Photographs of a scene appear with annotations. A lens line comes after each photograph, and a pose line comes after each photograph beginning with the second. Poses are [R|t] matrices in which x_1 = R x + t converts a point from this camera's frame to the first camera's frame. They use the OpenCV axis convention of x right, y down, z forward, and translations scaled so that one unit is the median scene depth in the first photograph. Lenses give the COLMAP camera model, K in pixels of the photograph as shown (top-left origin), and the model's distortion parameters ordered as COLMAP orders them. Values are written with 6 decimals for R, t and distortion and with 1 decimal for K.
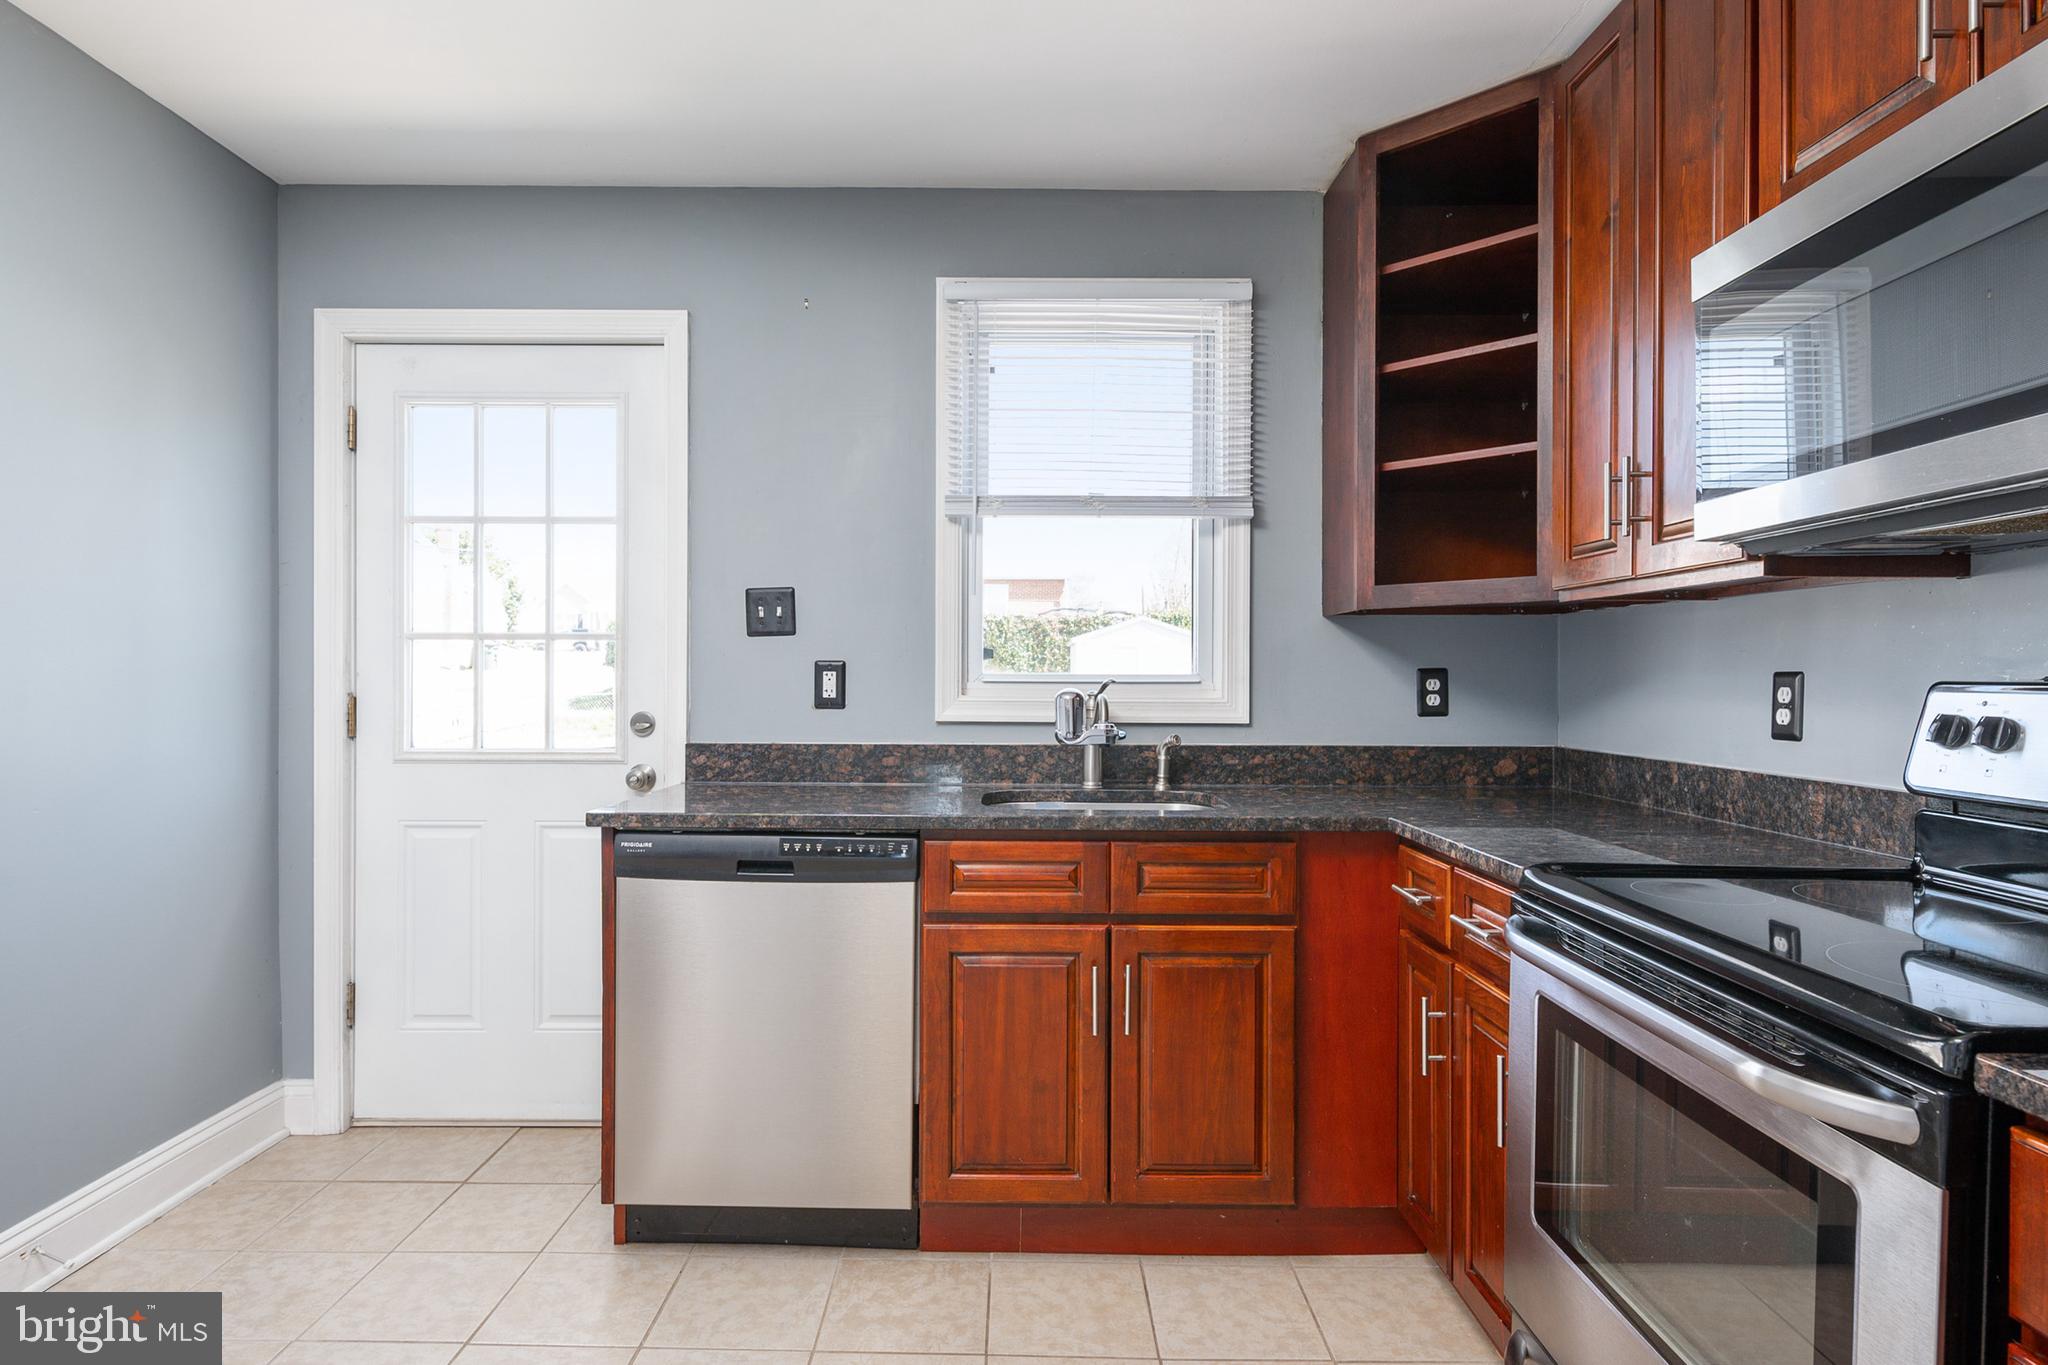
lens RADIAL K [[1121.7, 0, 1009.4], [0, 1121.7, 685.5], [0, 0, 1]] dist [0.013826, -0.006512]
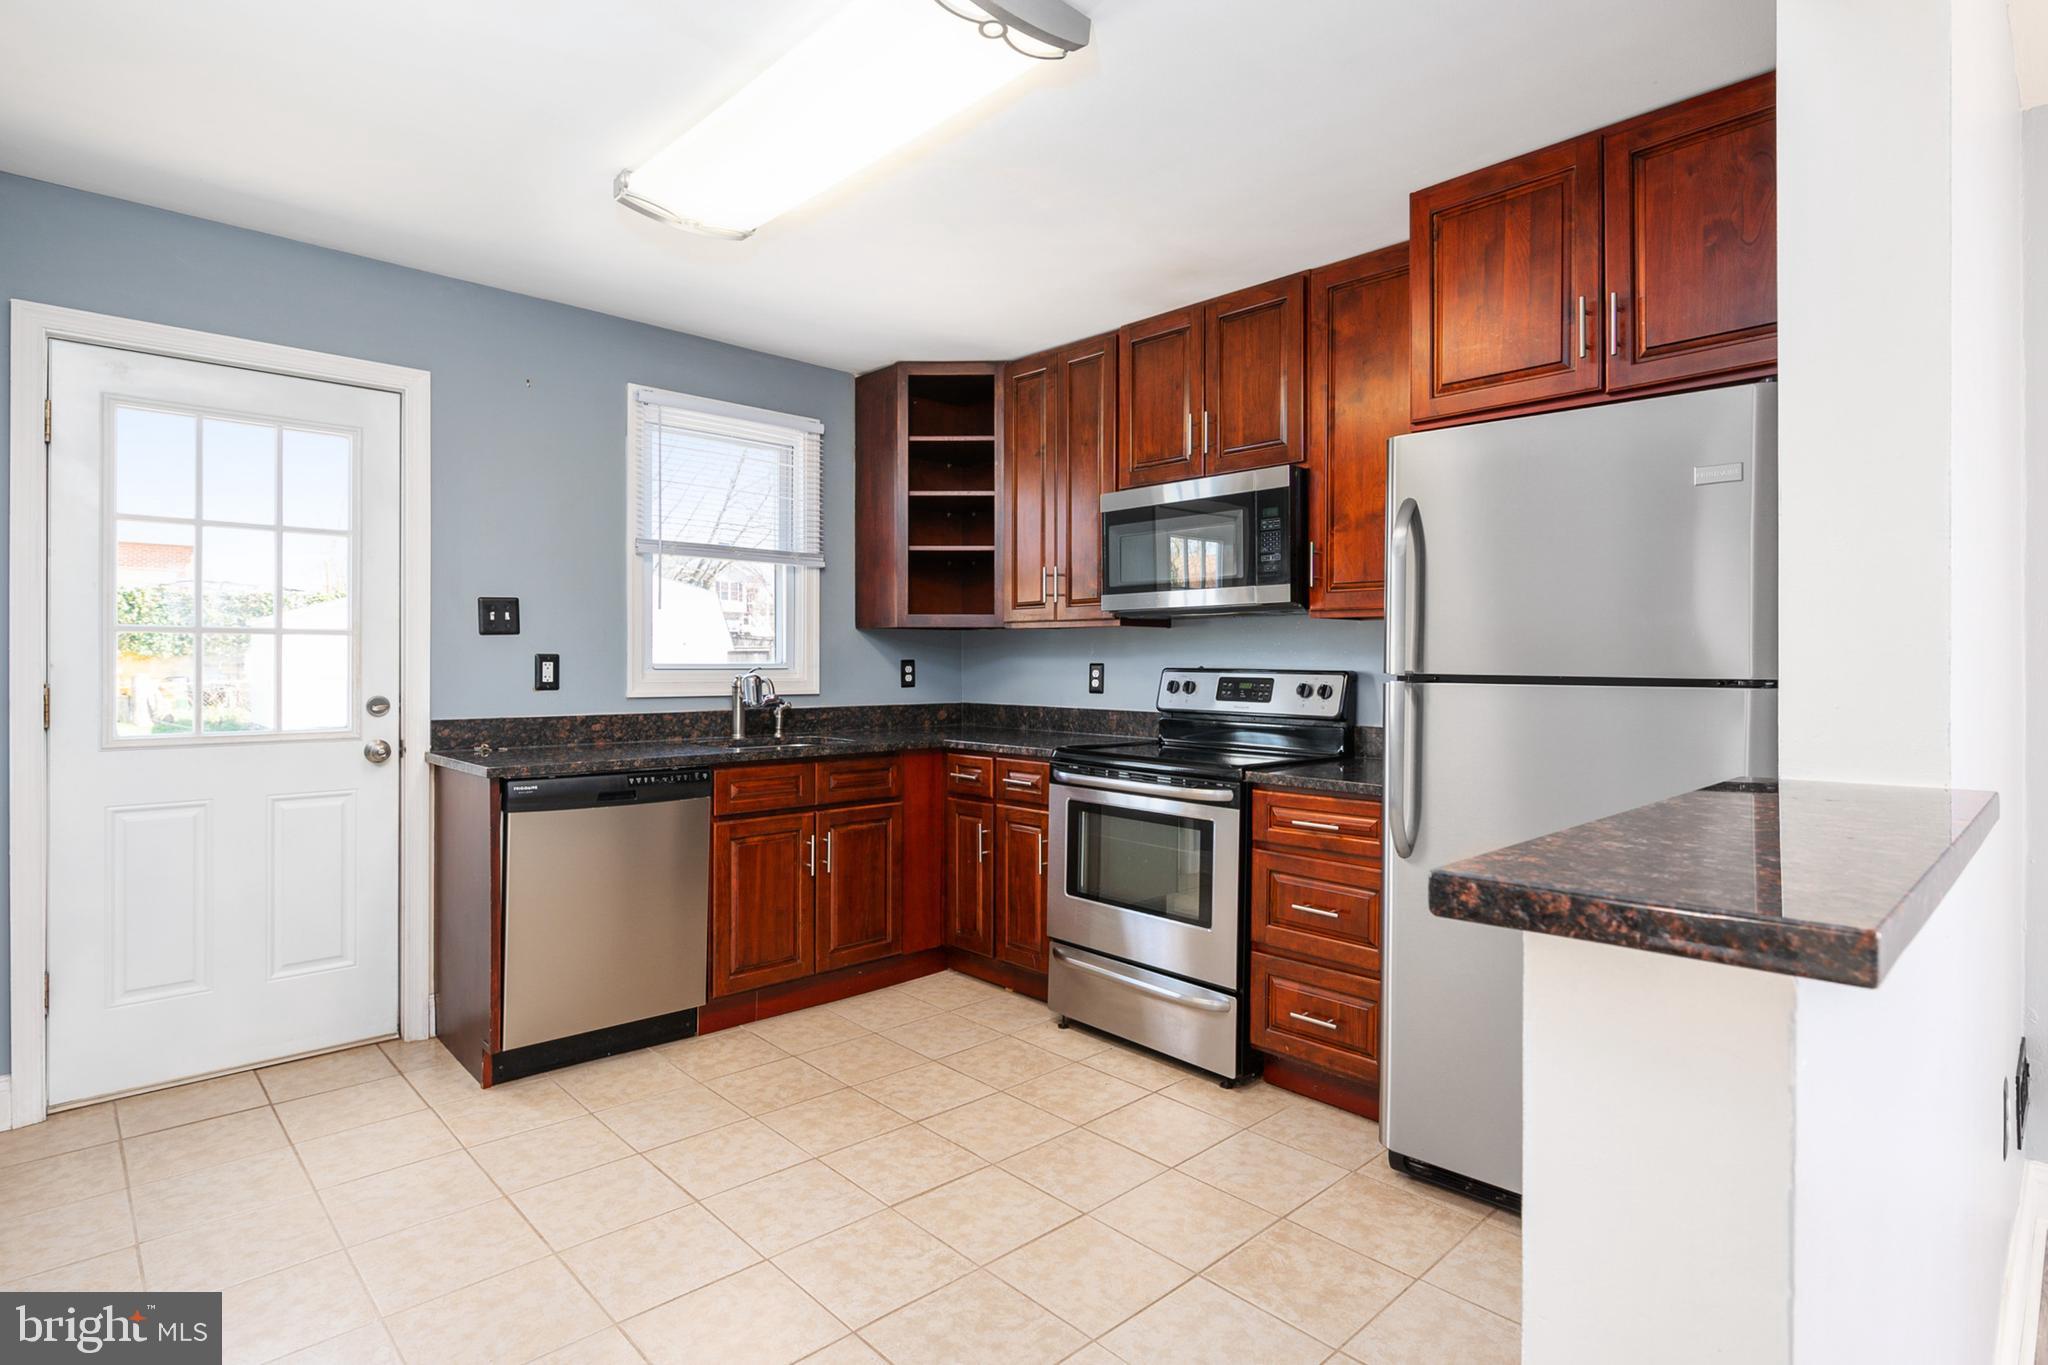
lens RADIAL K [[1034.3, 0, 1029.8], [0, 1034.3, 672.6], [0, 0, 1]] dist [-0.001738, 0.002564]
pose [[0.714182, -0.008494, 0.699909, -0.680673], [0.004147, 0.999960, 0.007905, -0.008273], [-0.699948, -0.002743, 0.714188, -0.309893]]
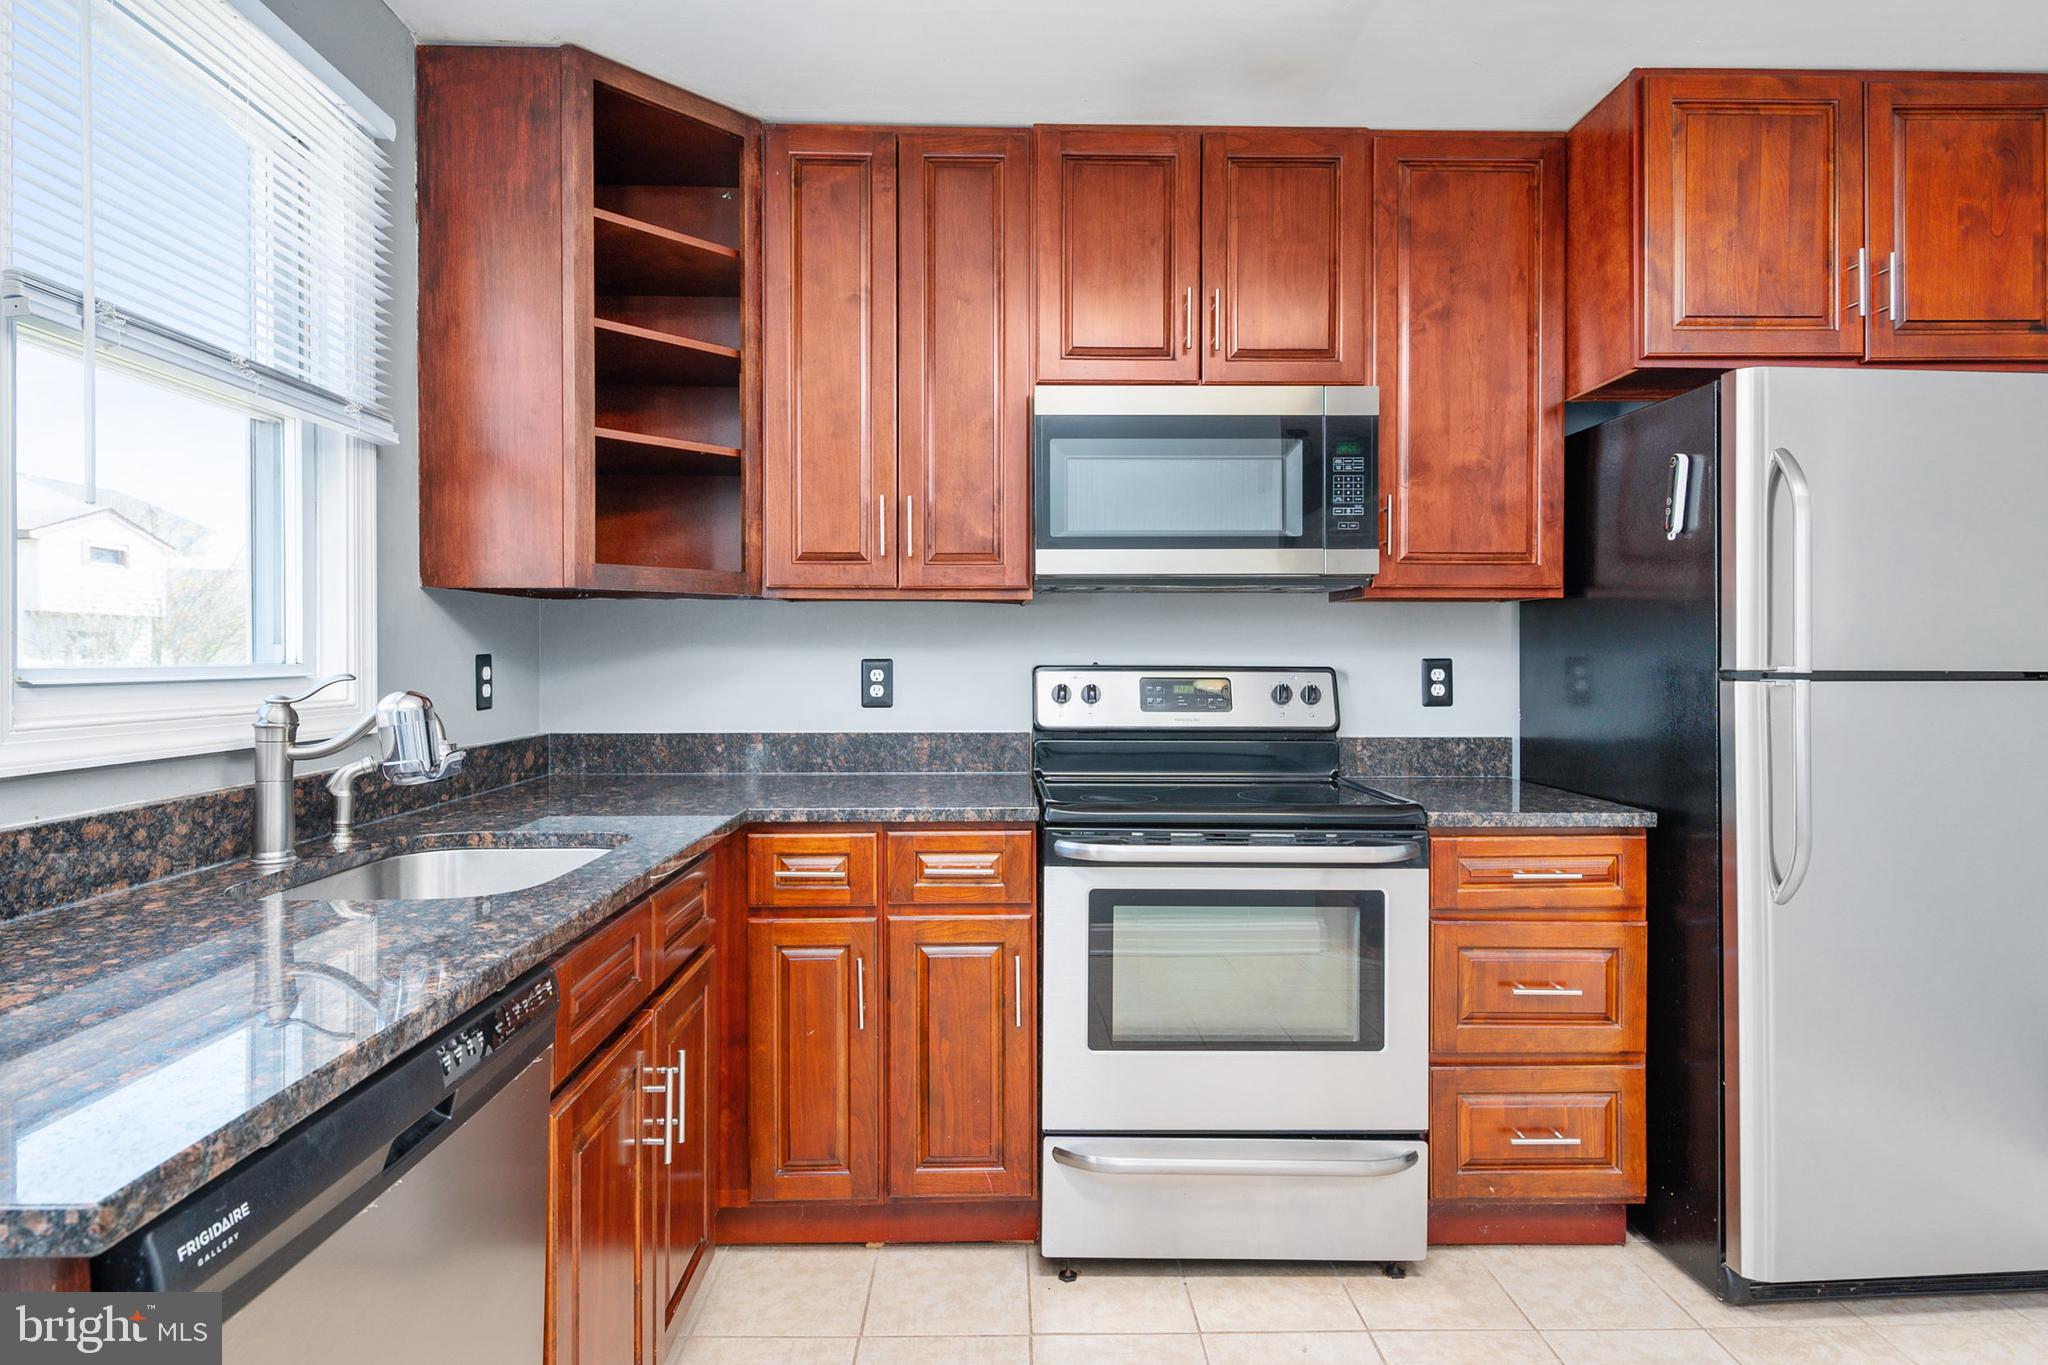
lens RADIAL K [[1121.7, 0, 1025.4], [0, 1121.7, 661.9], [0, 0, 1]] dist [0.013826, -0.006512]
pose [[-0.036477, -0.008960, 0.999294, -0.568578], [0.007628, 0.999928, 0.009244, -0.015960], [-0.999305, 0.007960, -0.036406, 0.682196]]
